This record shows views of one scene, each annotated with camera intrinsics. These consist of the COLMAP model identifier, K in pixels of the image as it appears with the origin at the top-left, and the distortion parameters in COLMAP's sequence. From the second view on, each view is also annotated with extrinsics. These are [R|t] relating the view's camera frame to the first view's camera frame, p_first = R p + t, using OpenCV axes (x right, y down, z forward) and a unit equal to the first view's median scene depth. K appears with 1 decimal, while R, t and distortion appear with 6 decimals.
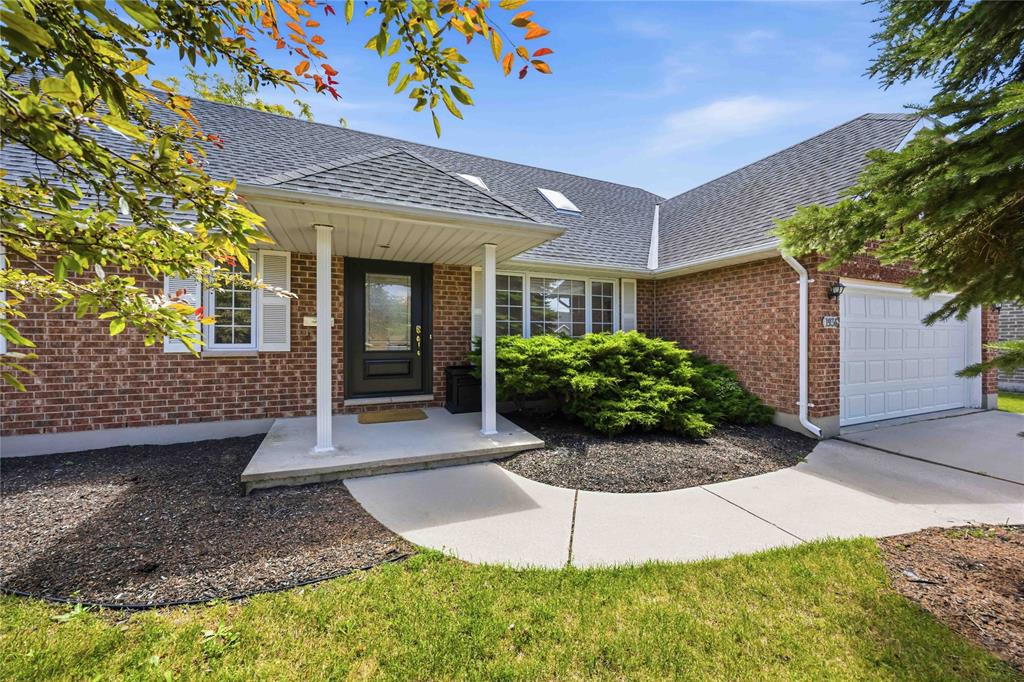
lens RADIAL K [[388.7, 0, 512.0], [0, 388.7, 341.0], [0, 0, 1]] dist [-0.000623, 0.000040]
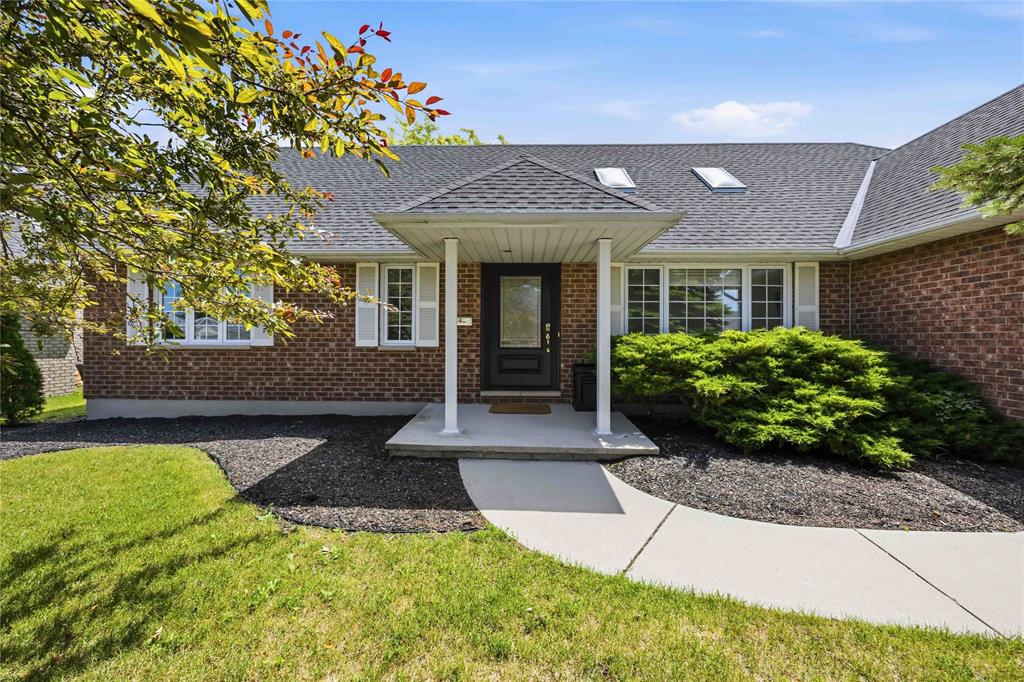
lens RADIAL K [[395.8, 0, 512.0], [0, 395.8, 341.0], [0, 0, 1]] dist [-0.001420, 0.000026]
pose [[0.904362, 0.006184, -0.426722, 0.158198], [-0.004700, 0.999979, 0.004532, 0.002589], [0.426741, -0.002094, 0.904371, 0.006957]]
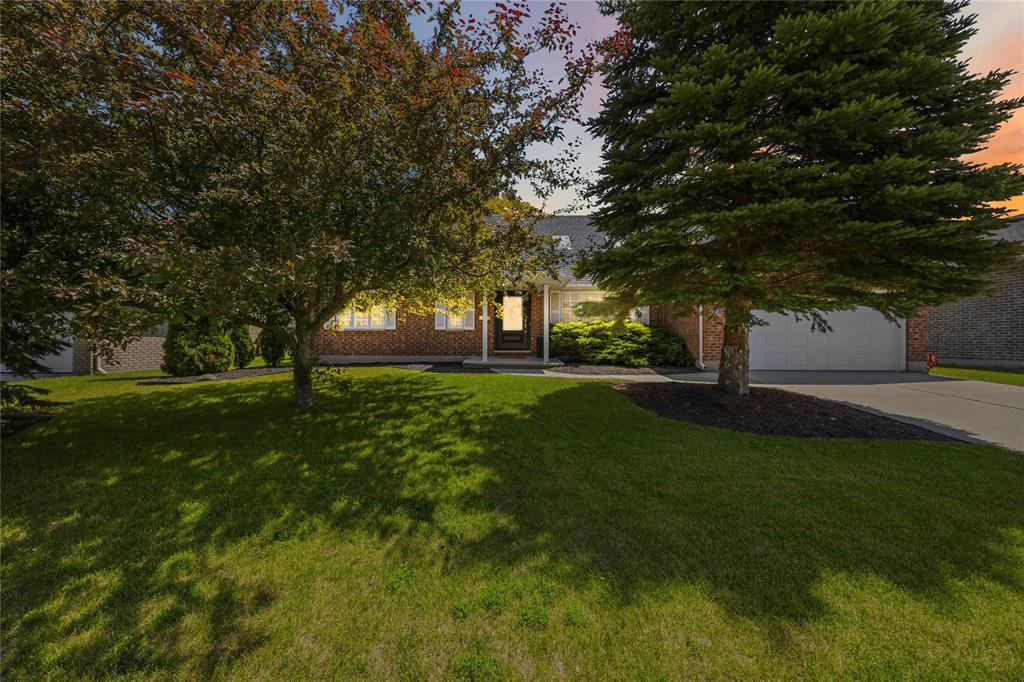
lens RADIAL K [[395.8, 0, 512.0], [0, 395.8, 341.0], [0, 0, 1]] dist [-0.001420, 0.000026]
pose [[0.915171, 0.003123, -0.403054, 0.755982], [-0.004669, 0.999985, -0.002854, 0.116000], [0.403039, 0.004494, 0.915172, -1.374144]]
